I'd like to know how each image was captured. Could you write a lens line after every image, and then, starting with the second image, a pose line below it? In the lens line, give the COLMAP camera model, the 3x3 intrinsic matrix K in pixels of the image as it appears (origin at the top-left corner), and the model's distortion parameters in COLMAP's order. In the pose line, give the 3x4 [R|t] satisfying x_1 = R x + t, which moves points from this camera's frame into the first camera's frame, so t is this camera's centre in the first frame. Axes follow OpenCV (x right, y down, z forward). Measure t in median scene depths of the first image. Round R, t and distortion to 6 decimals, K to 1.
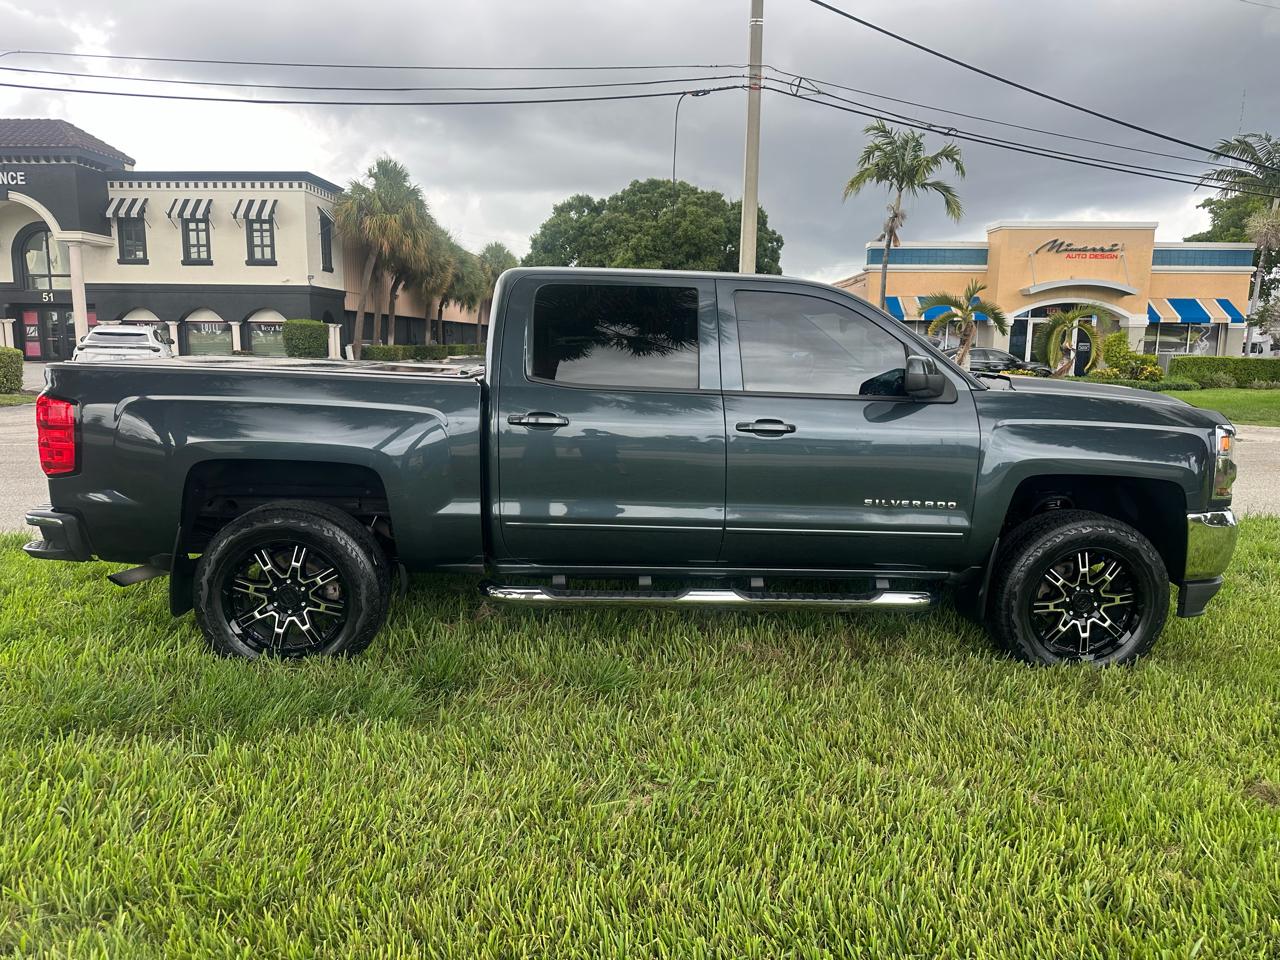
lens RADIAL K [[926.6, 0, 640.0], [0, 926.6, 480.0], [0, 0, 1]] dist [-0.001714, -0.000967]
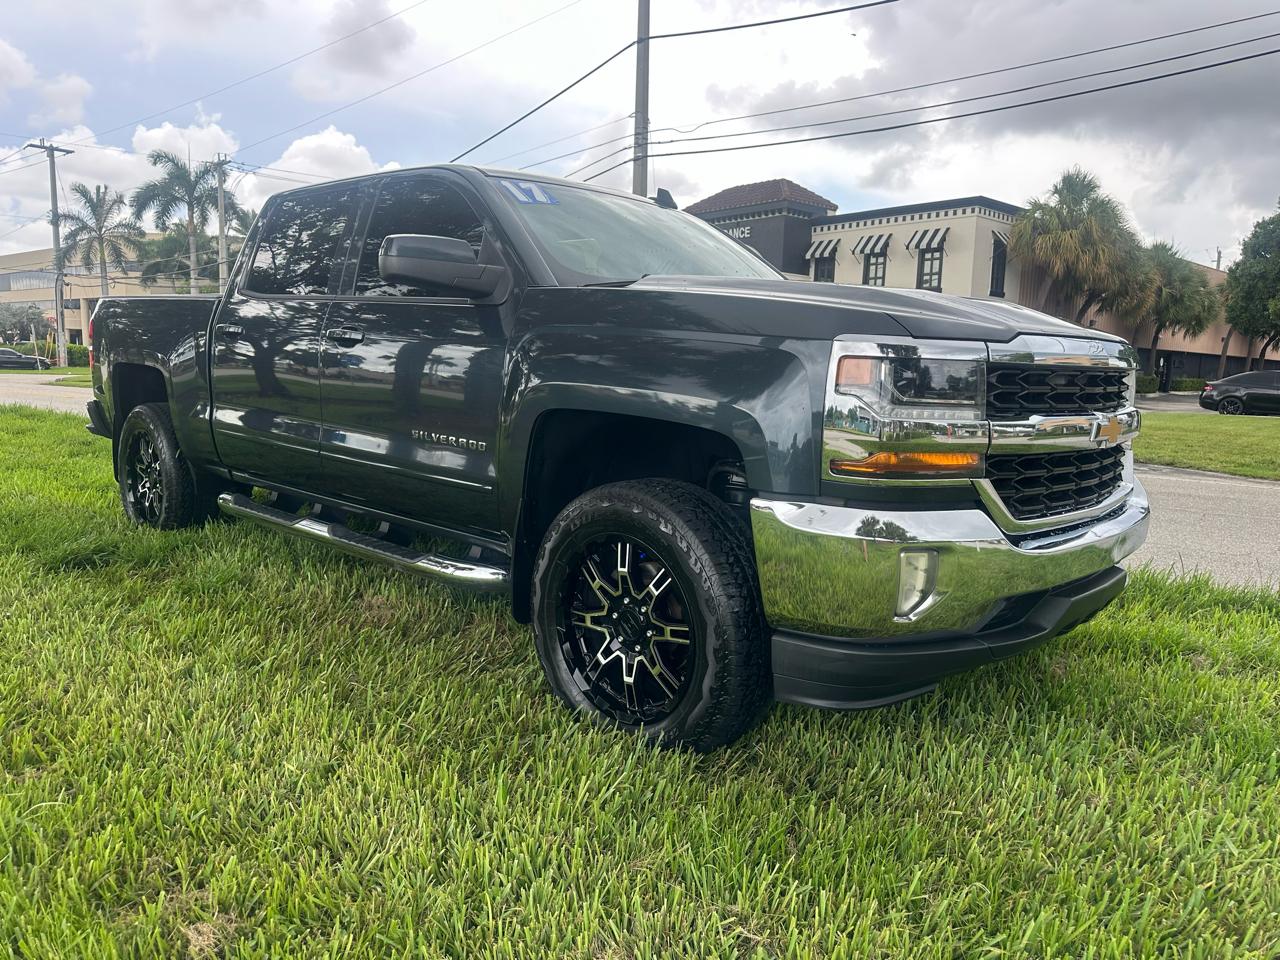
lens RADIAL K [[926.6, 0, 640.0], [0, 926.6, 480.0], [0, 0, 1]] dist [-0.001714, -0.000967]
pose [[0.686903, 0.089665, -0.721196, 0.129895], [-0.122142, 0.992488, 0.007060, 0.004651], [0.716412, 0.083239, 0.692695, 0.081956]]
